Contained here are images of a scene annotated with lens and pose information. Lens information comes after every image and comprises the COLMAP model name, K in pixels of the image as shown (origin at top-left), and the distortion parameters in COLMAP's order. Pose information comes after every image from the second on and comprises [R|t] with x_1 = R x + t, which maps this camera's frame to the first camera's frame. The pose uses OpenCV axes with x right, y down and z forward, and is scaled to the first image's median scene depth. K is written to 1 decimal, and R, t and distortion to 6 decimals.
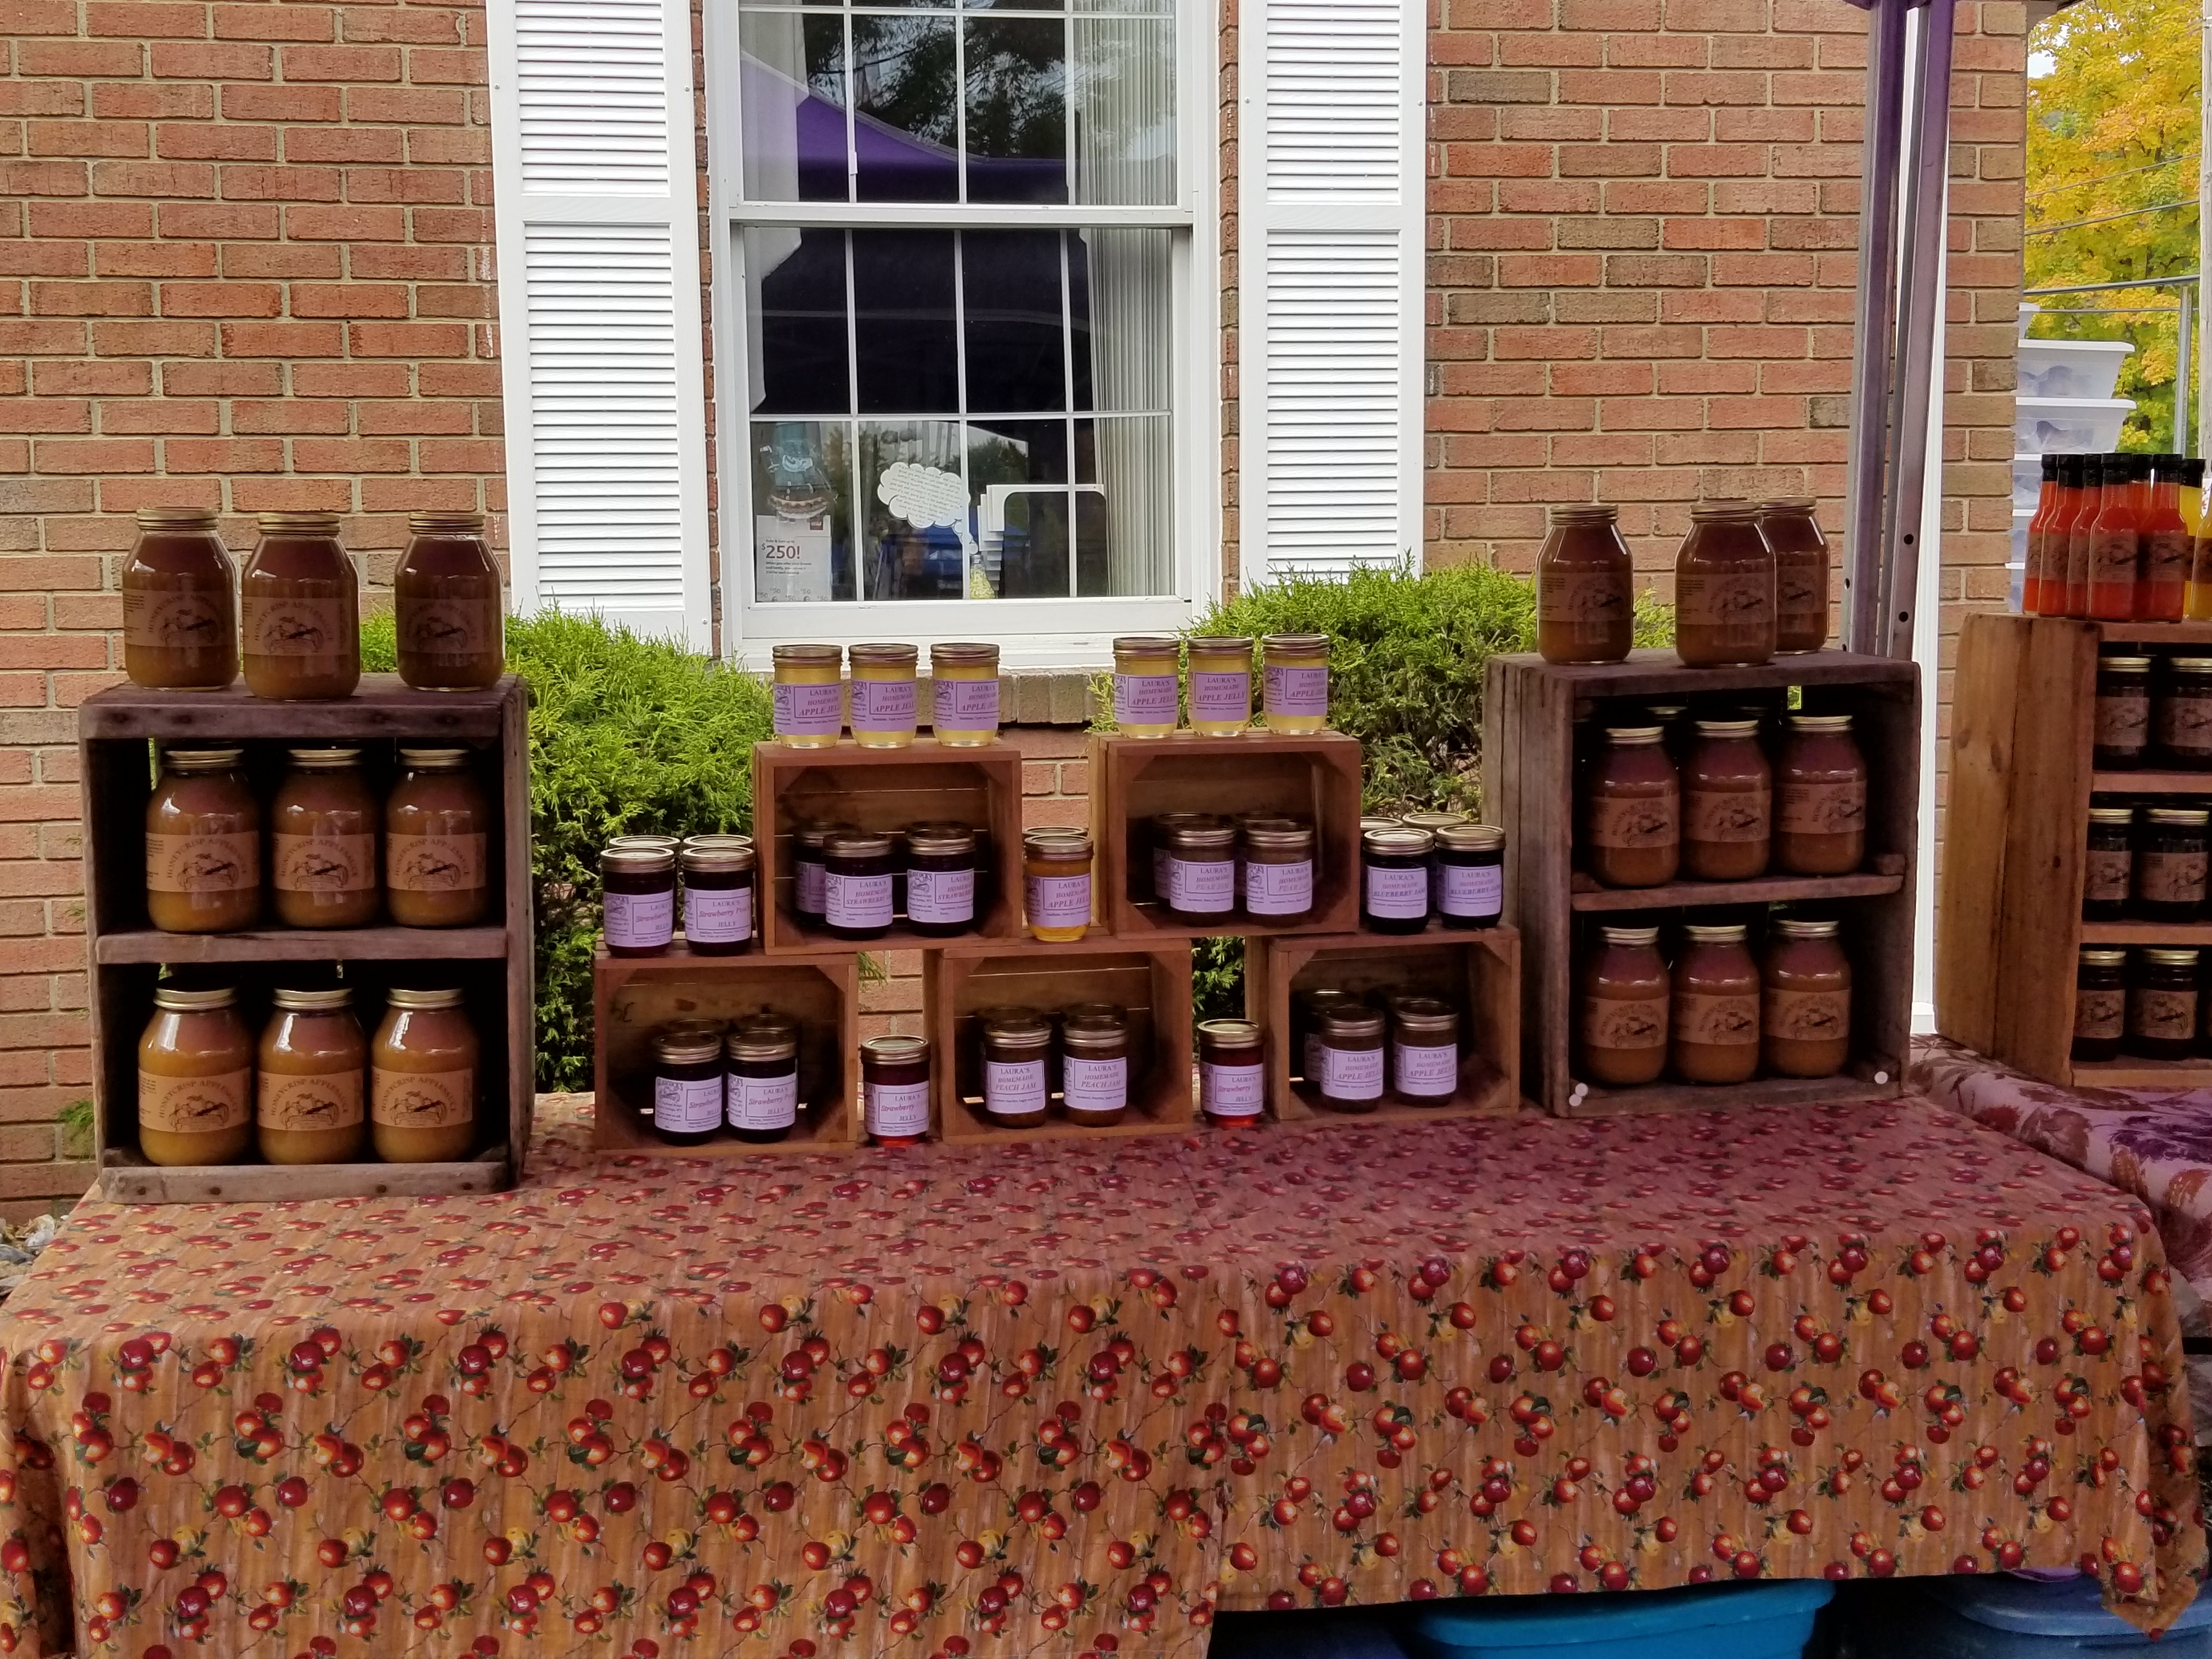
lens RADIAL K [[2551.6, 0, 1051.4], [0, 2551.6, 799.6], [0, 0, 1]] dist [0.066508, 0.000000]
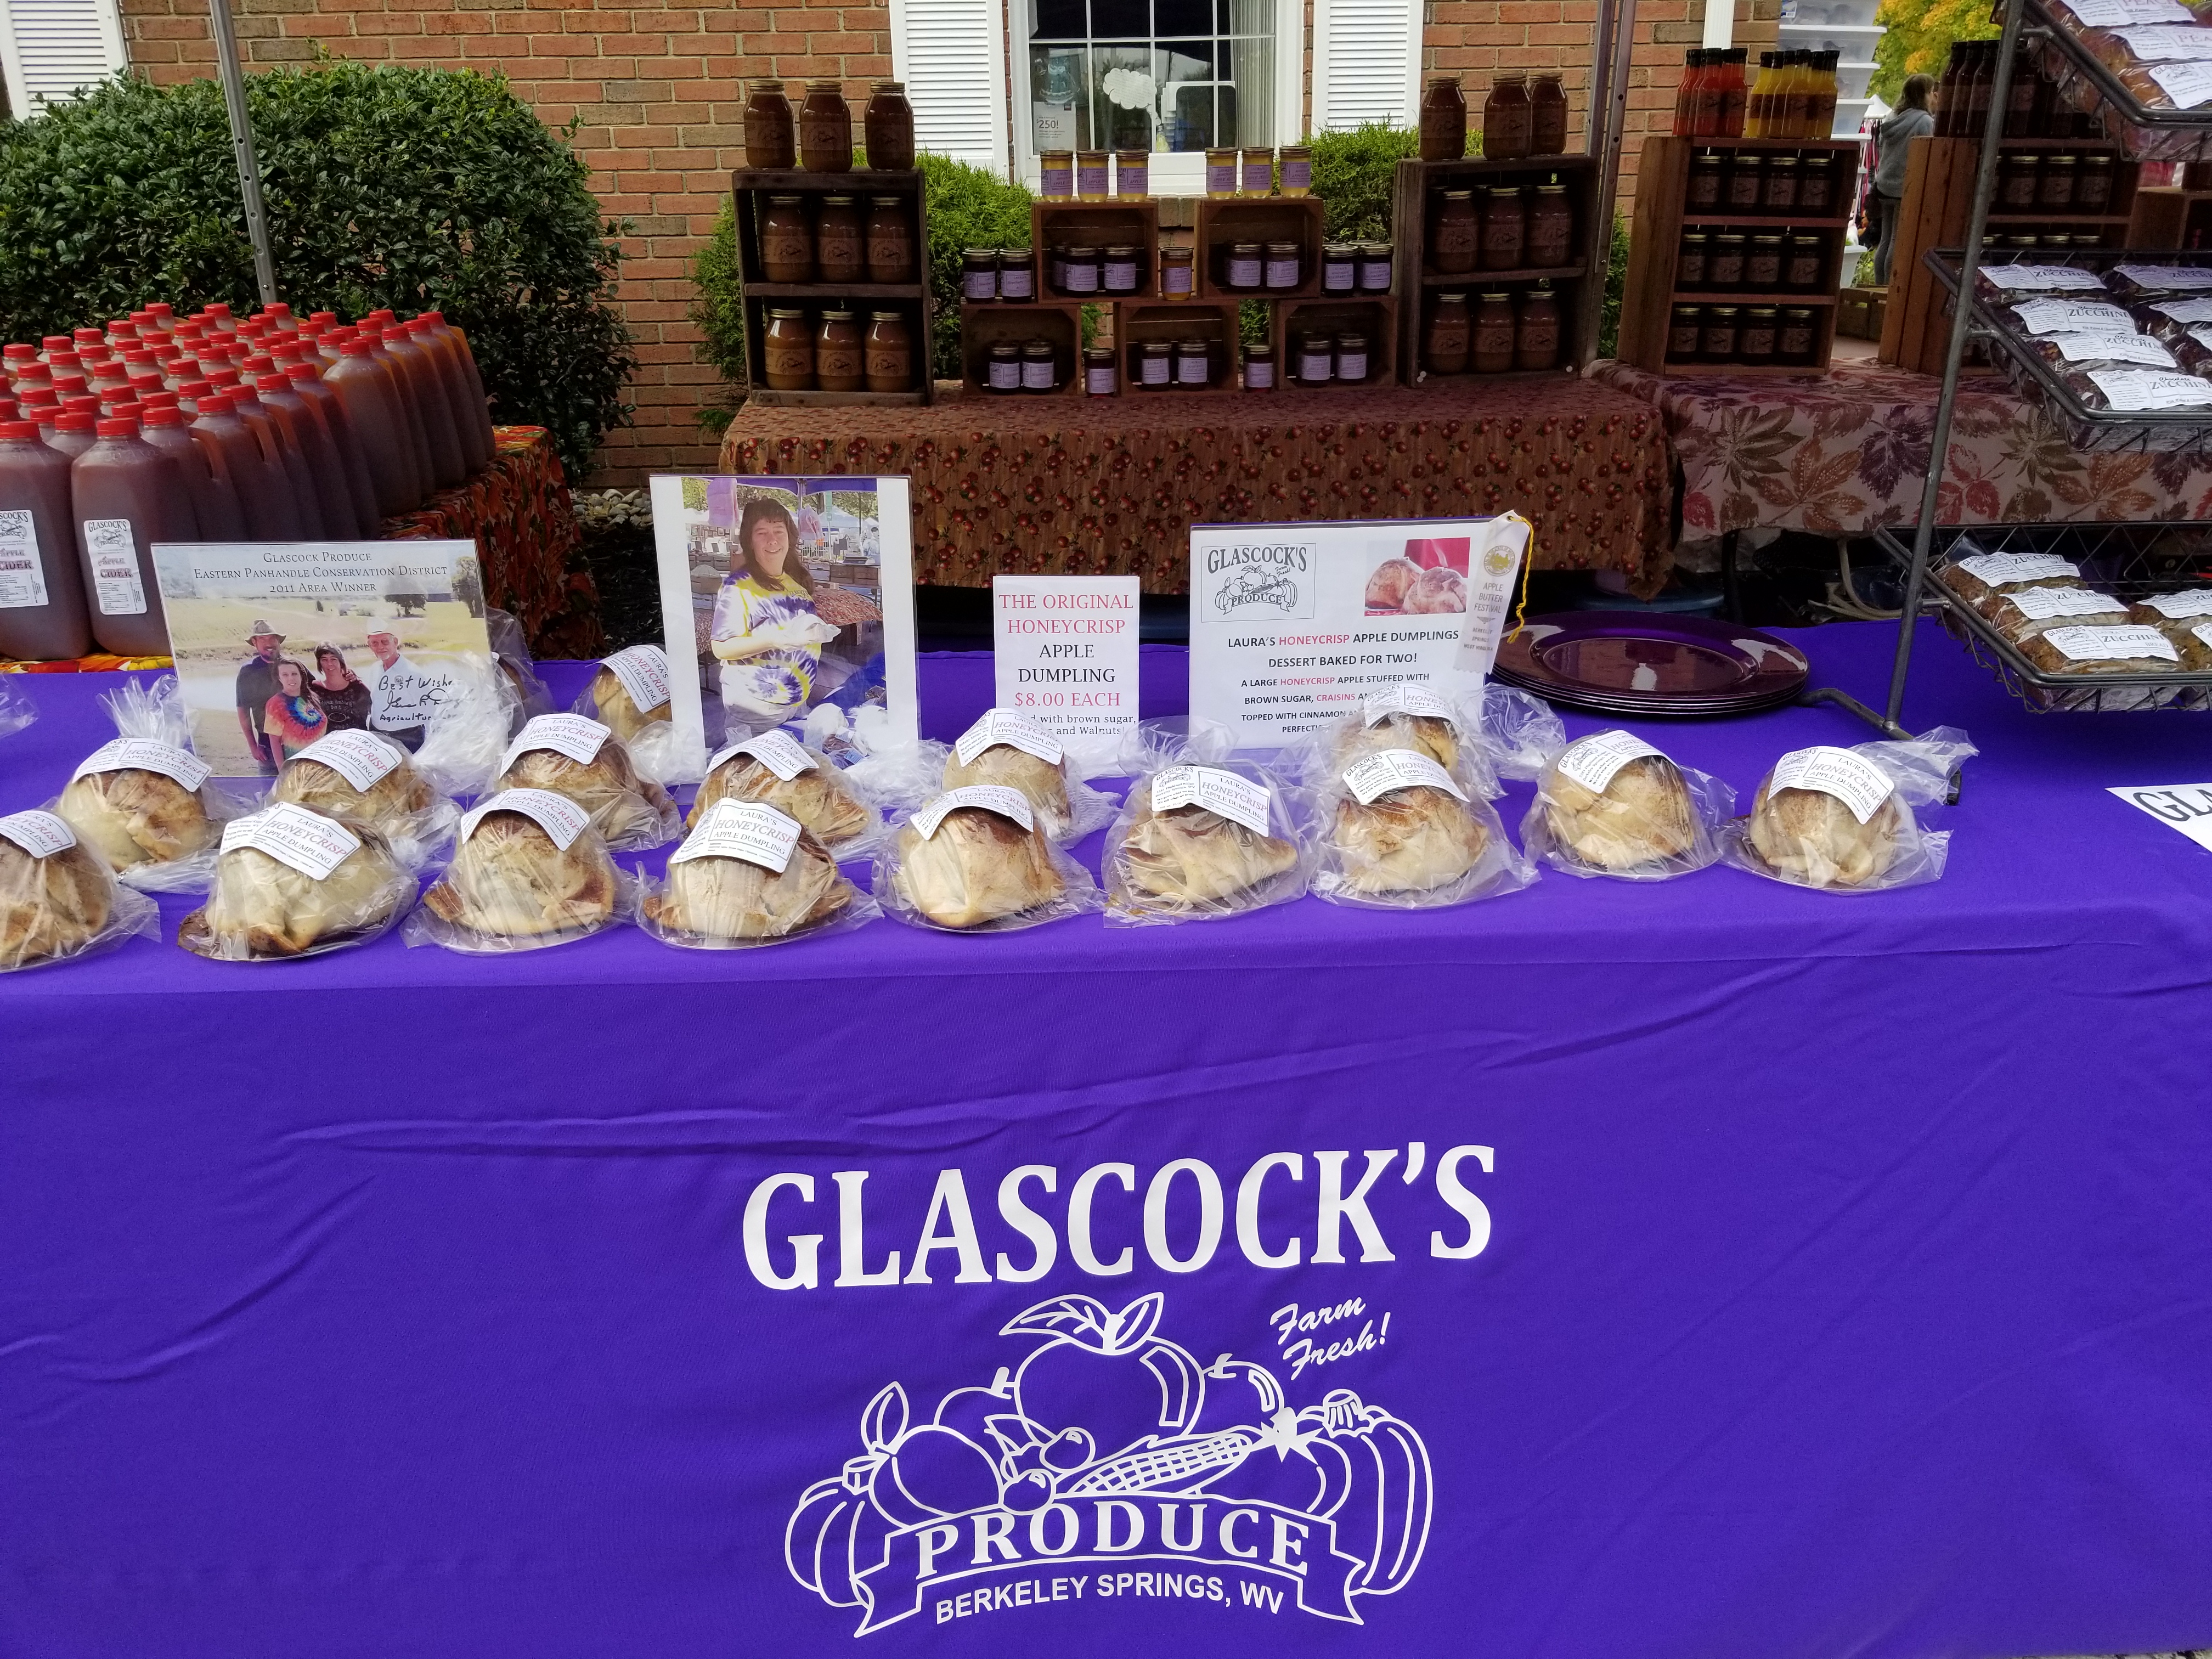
lens RADIAL K [[1742.0, 0, 1118.1], [0, 1742.0, 777.5], [0, 0, 1]] dist [0.083690, -0.147117]
pose [[0.997480, 0.019210, -0.068302, 0.060952], [-0.002332, 0.971007, 0.239040, 0.092101], [0.070914, -0.238278, 0.968604, -0.502415]]
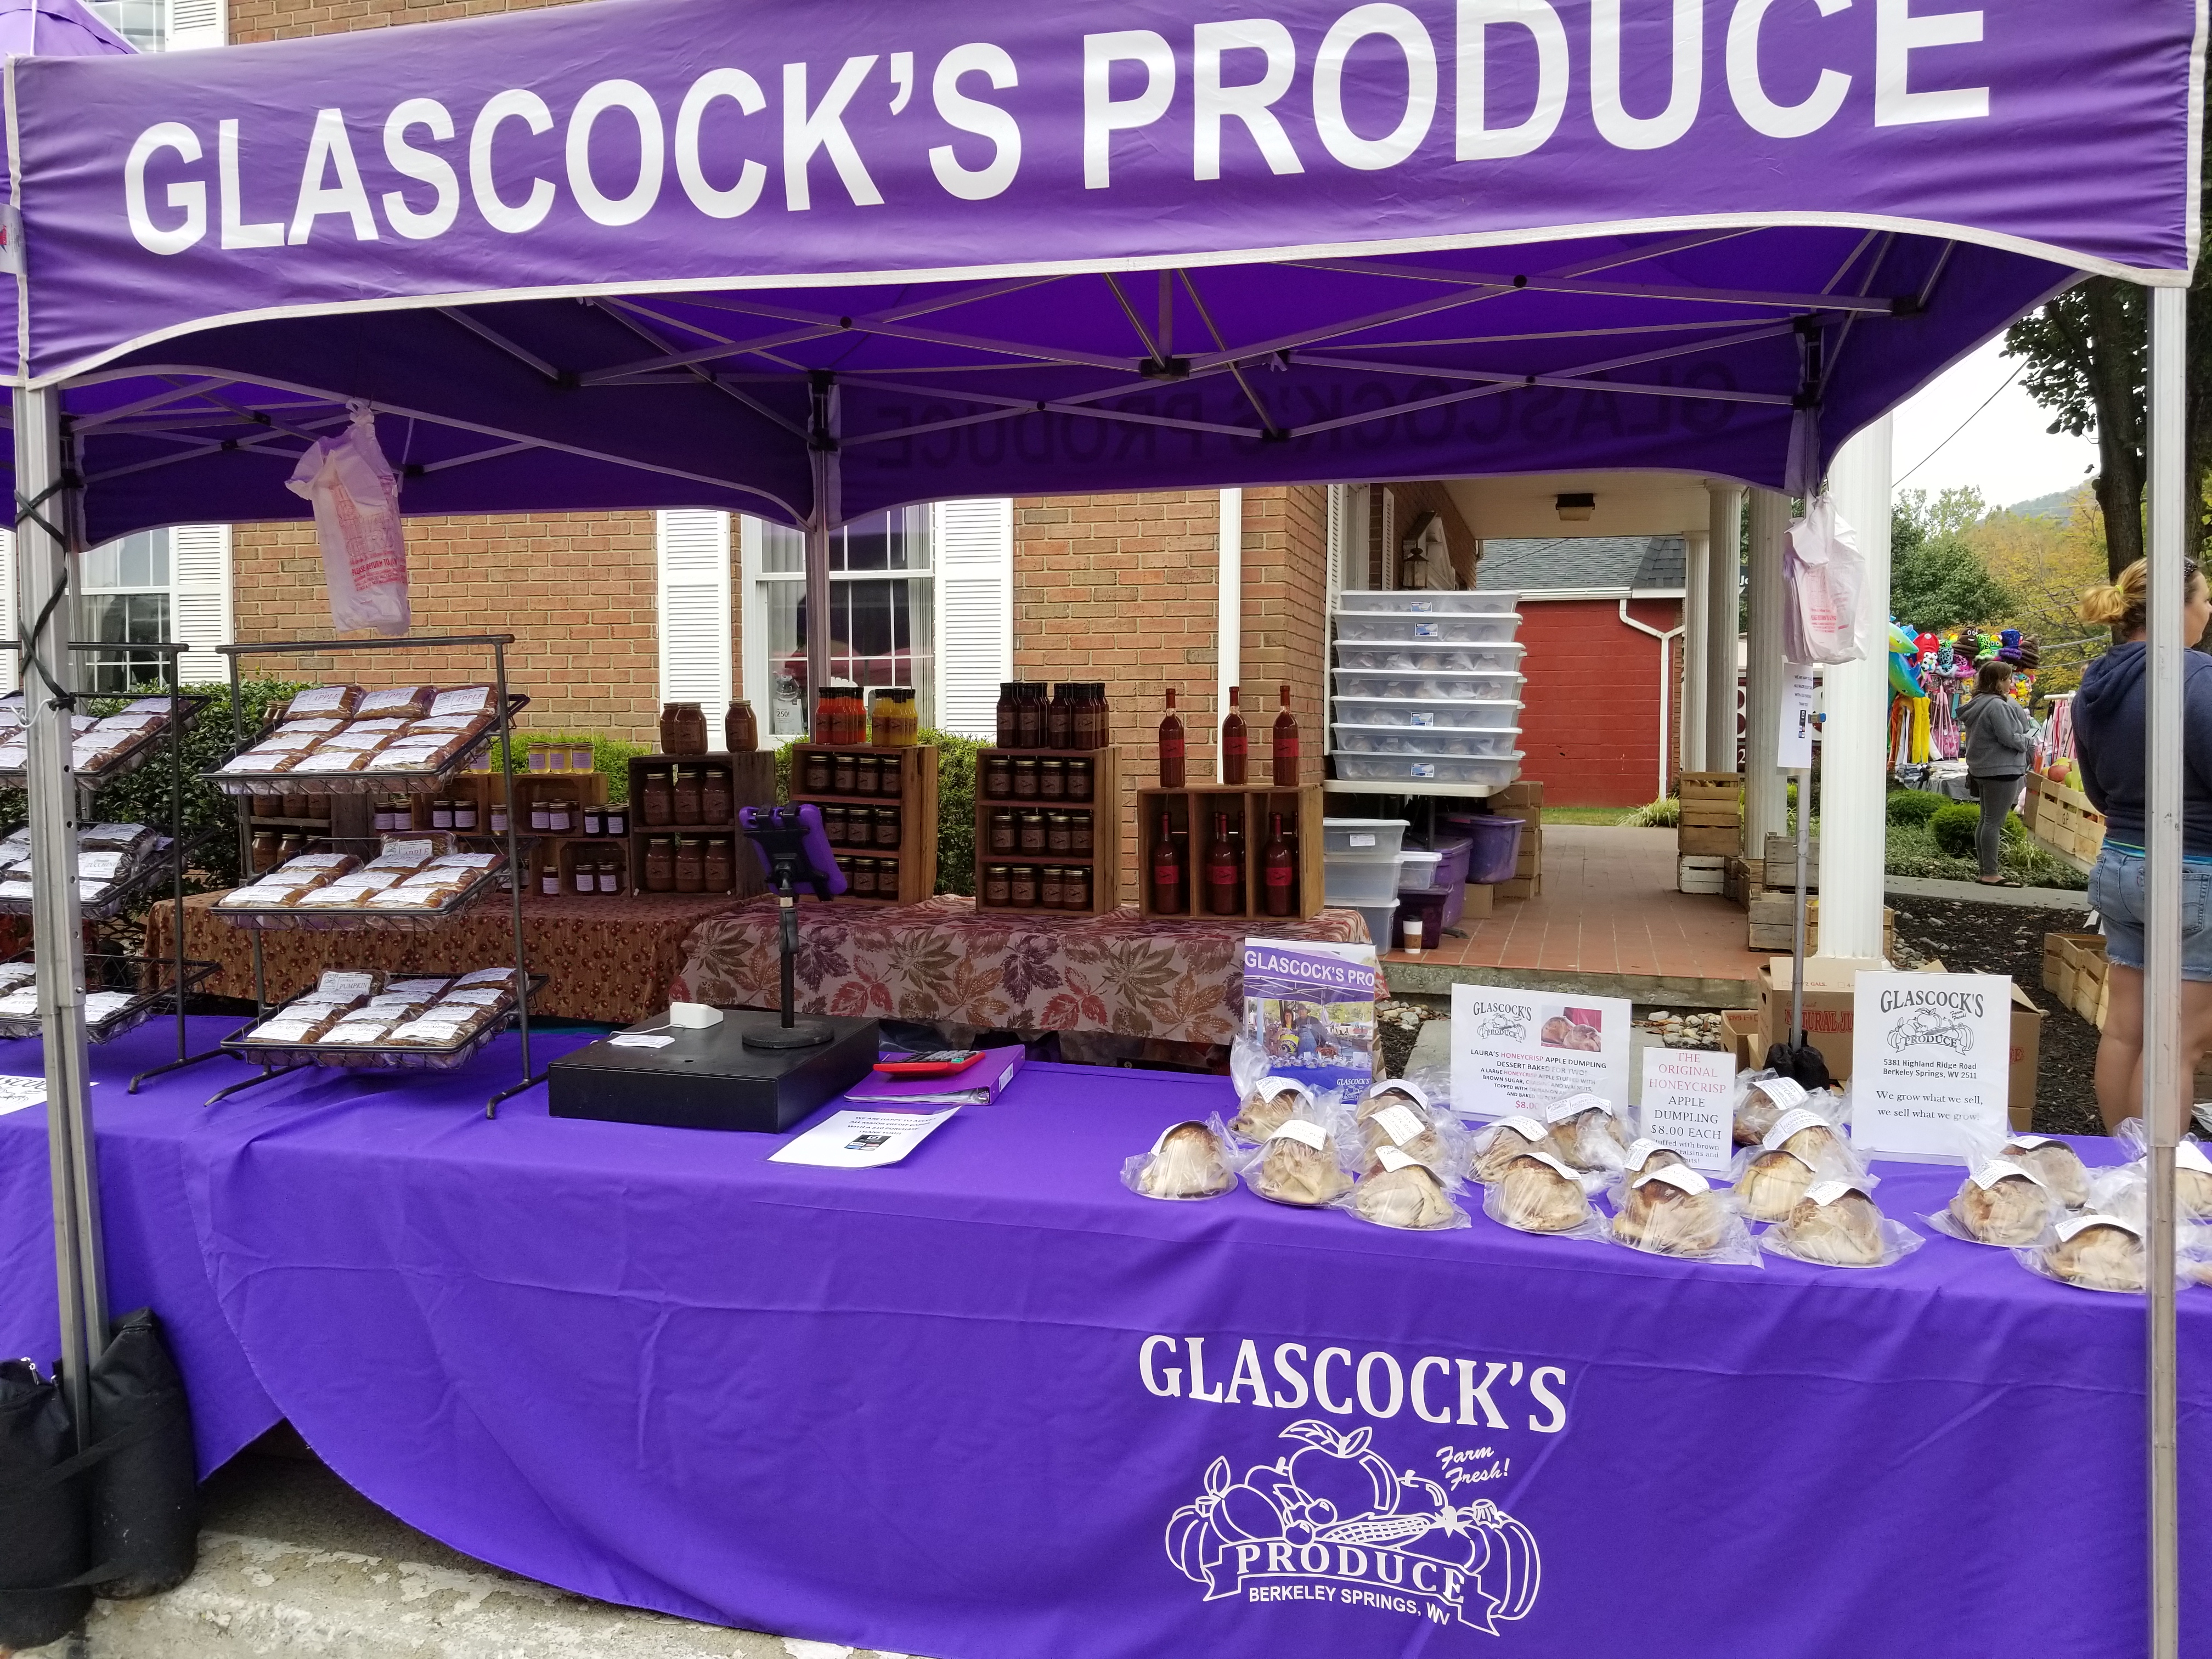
lens RADIAL K [[1742.0, 0, 1093.4], [0, 1742.0, 814.4], [0, 0, 1]] dist [0.083690, -0.147117]
pose [[0.908256, 0.033810, -0.417047, 1.602325], [-0.048835, 0.998484, -0.025406, 0.048315], [0.415556, 0.043442, 0.908530, -0.711834]]
